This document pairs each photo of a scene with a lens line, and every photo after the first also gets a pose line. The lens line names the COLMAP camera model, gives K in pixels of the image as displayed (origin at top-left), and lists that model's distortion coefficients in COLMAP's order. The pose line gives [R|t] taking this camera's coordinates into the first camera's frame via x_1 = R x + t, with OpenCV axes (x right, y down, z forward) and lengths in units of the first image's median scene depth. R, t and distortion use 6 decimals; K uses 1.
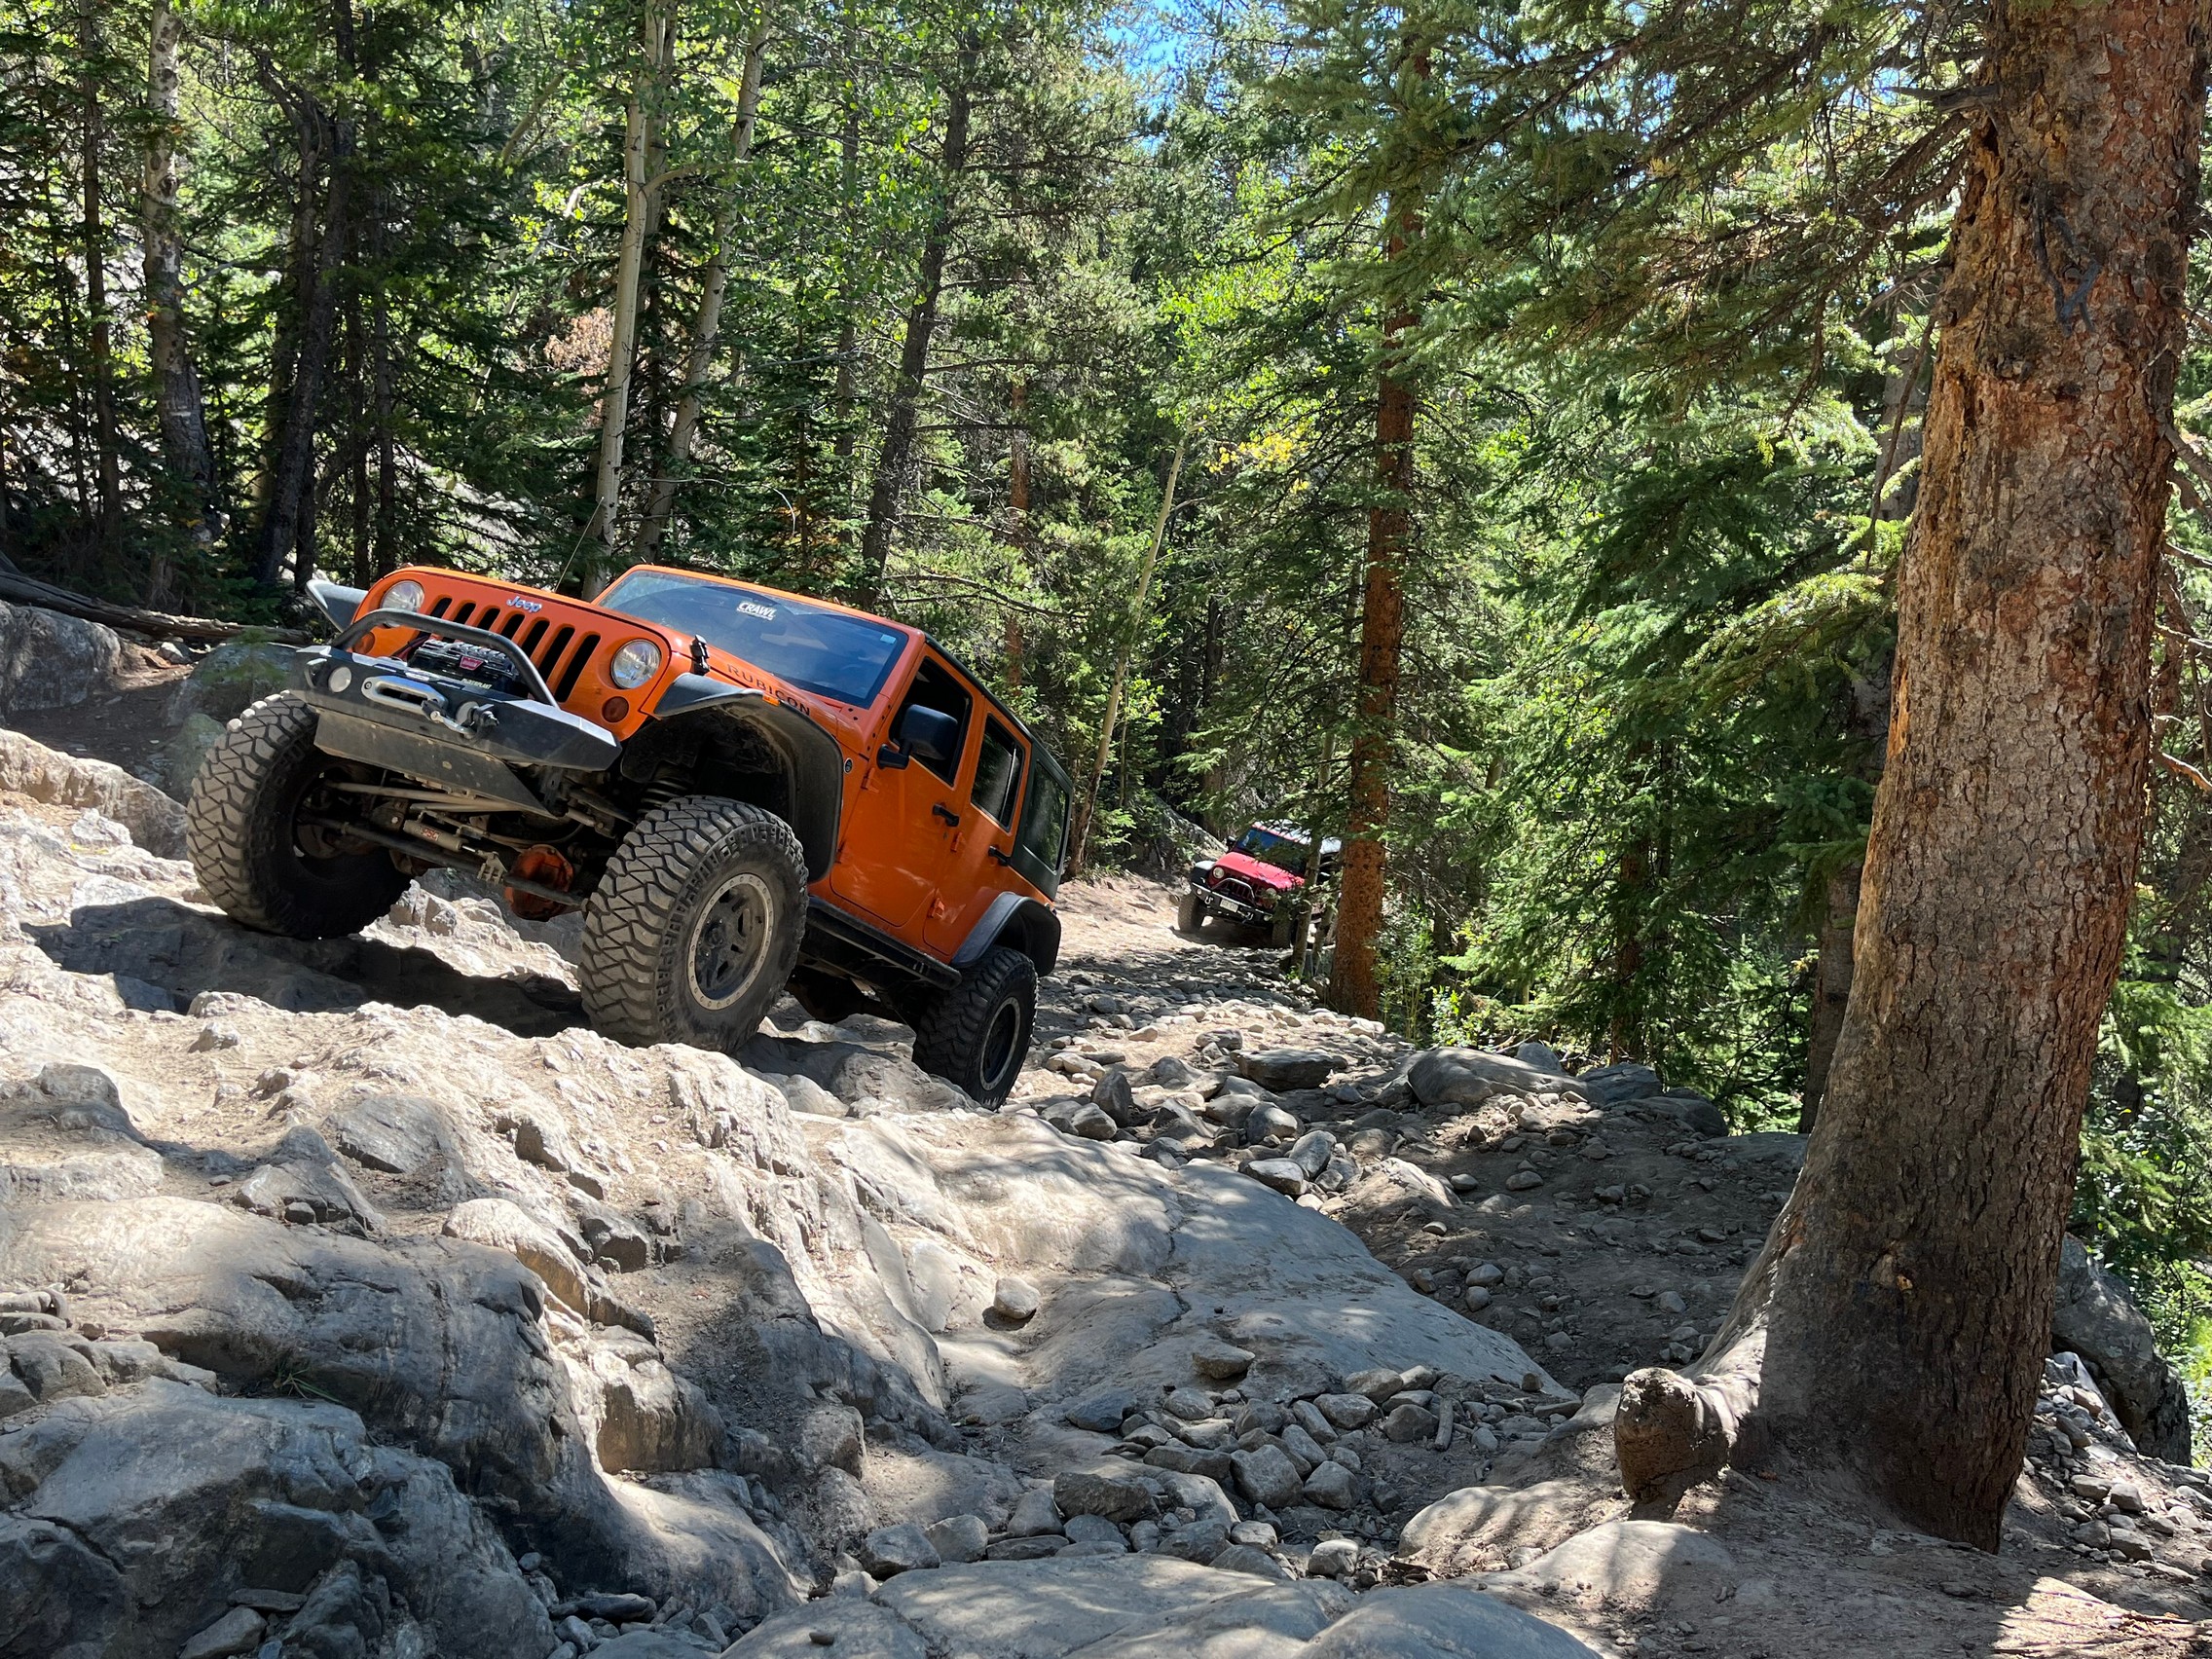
lens RADIAL K [[1810.2, 0, 1111.3], [0, 1810.2, 827.3], [0, 0, 1]] dist [0.068093, -0.101763]
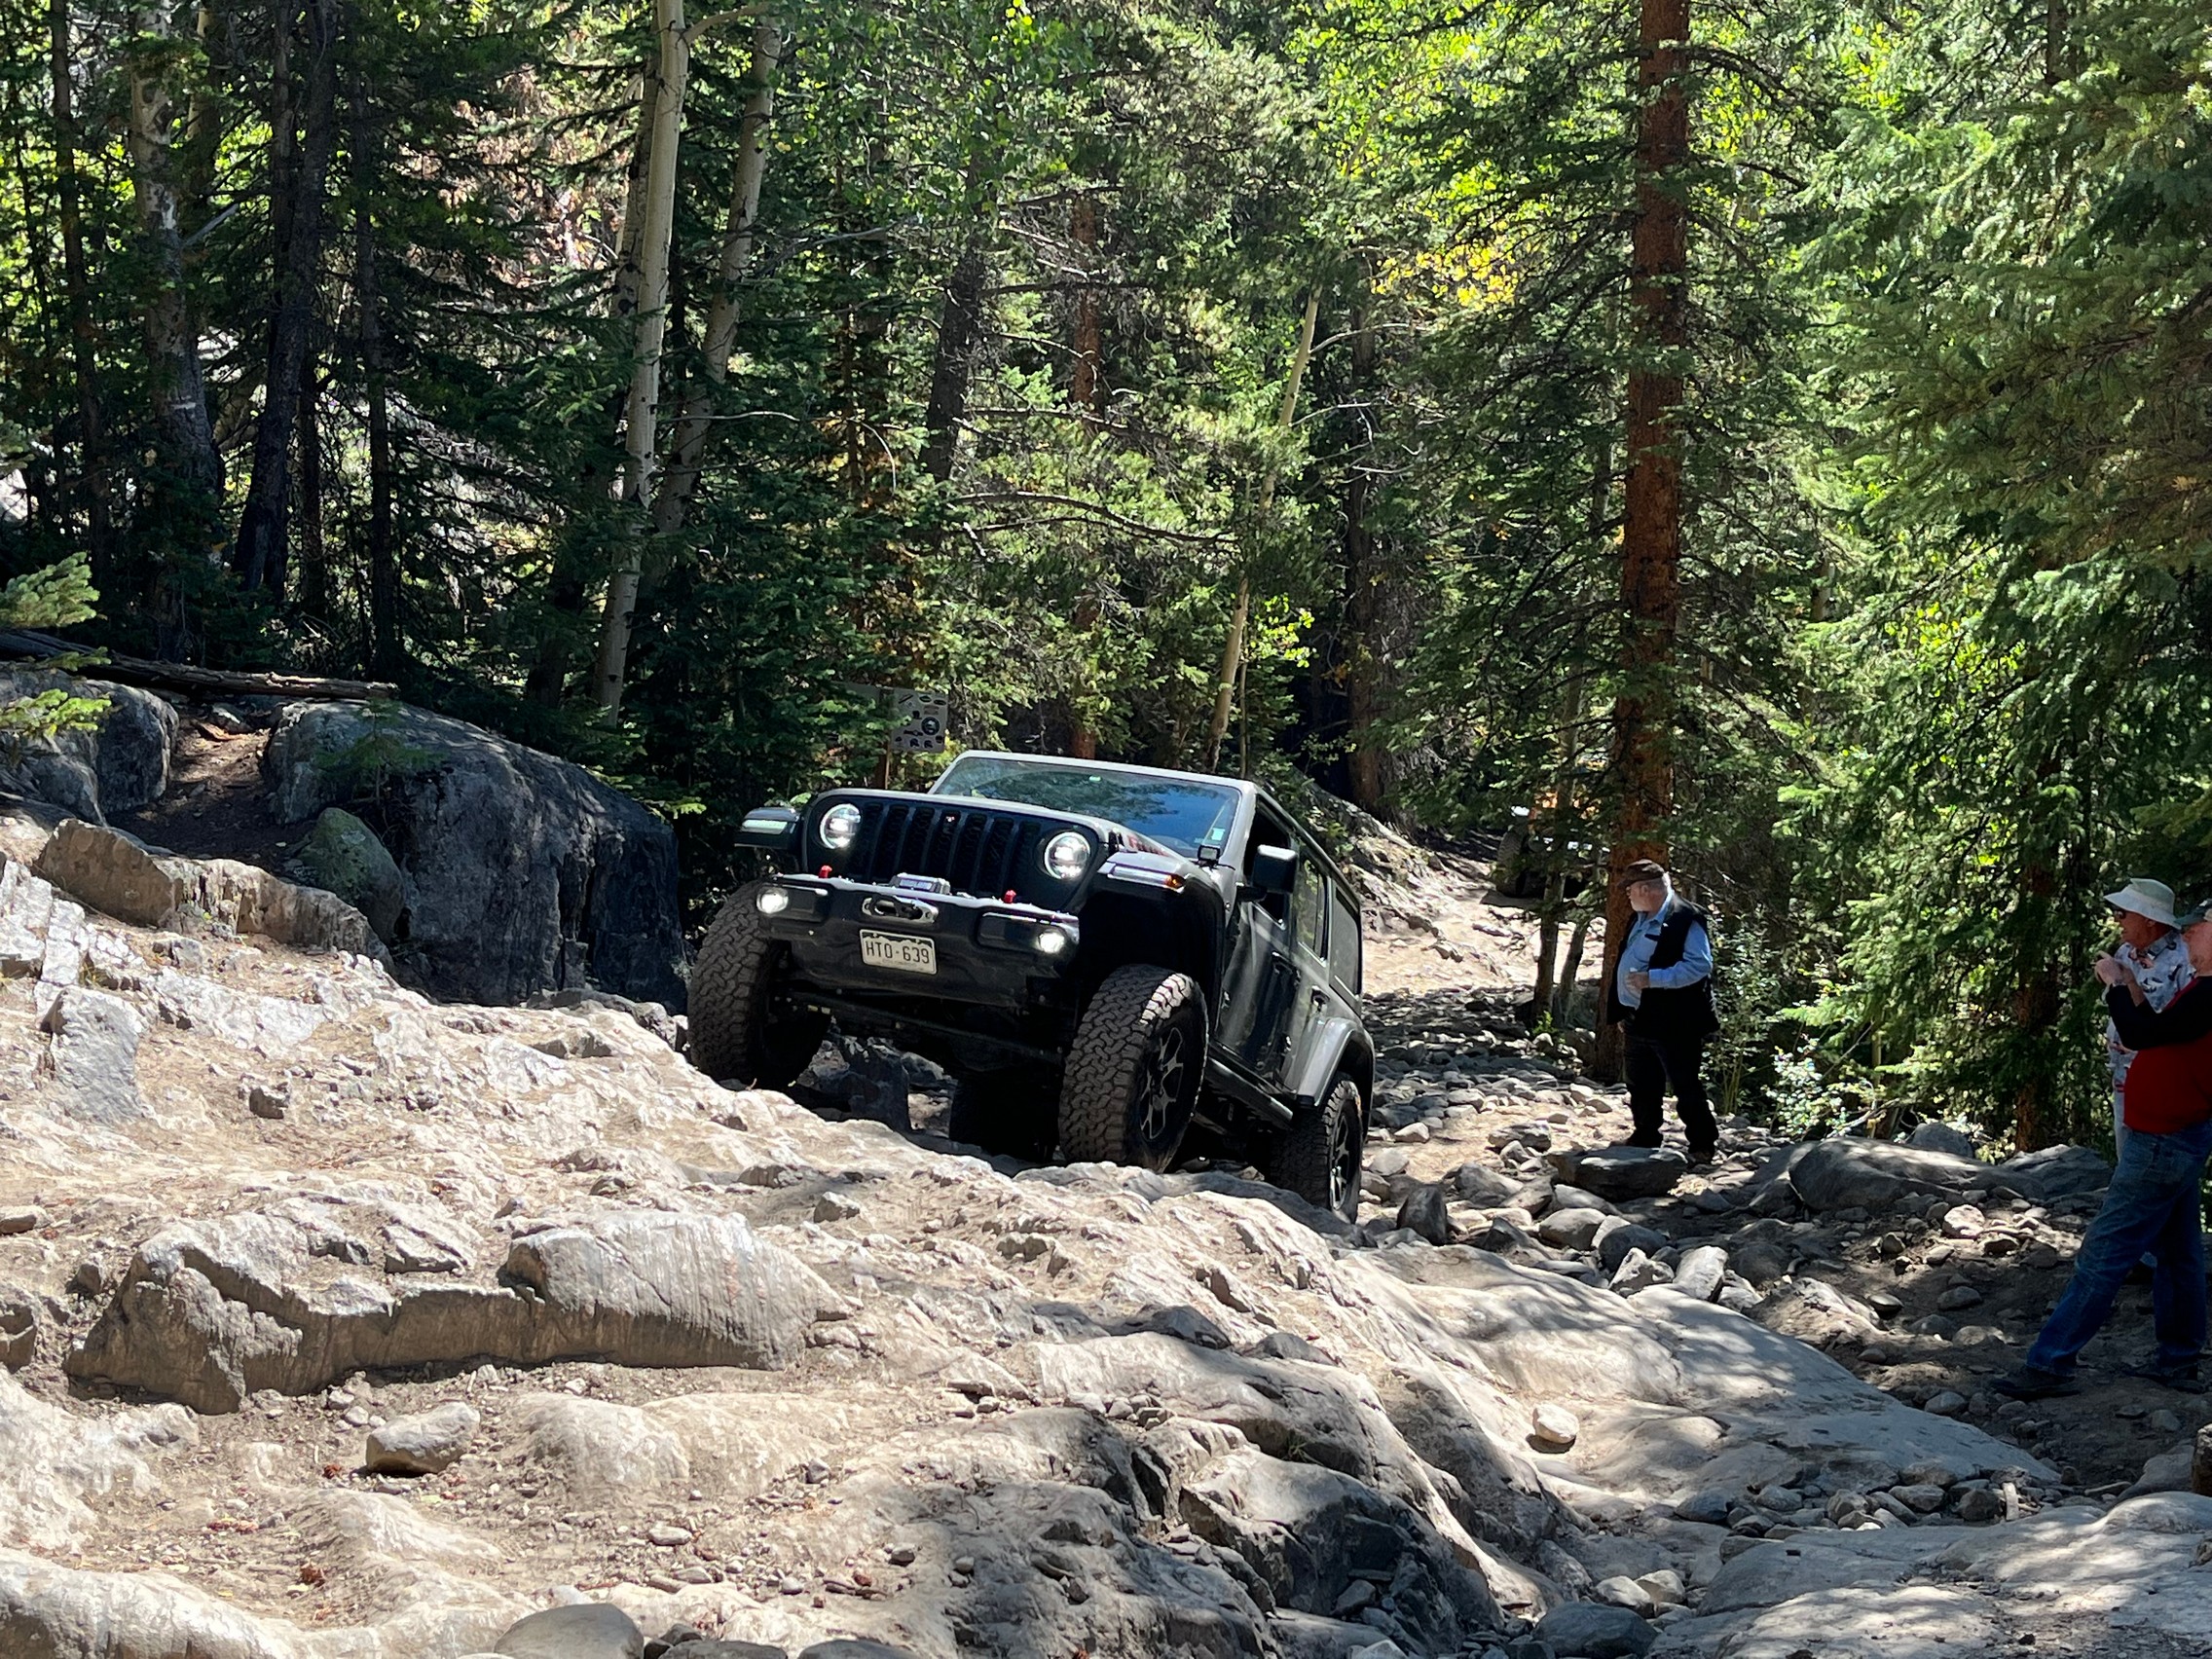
lens RADIAL K [[2906.2, 0, 1106.0], [0, 2906.2, 829.5], [0, 0, 1]] dist [0.165525, -0.655789]
pose [[0.998864, -0.046791, -0.009066, -0.148103], [0.046946, 0.998741, 0.017680, -0.064349], [0.008228, -0.018086, 0.999803, -0.353227]]
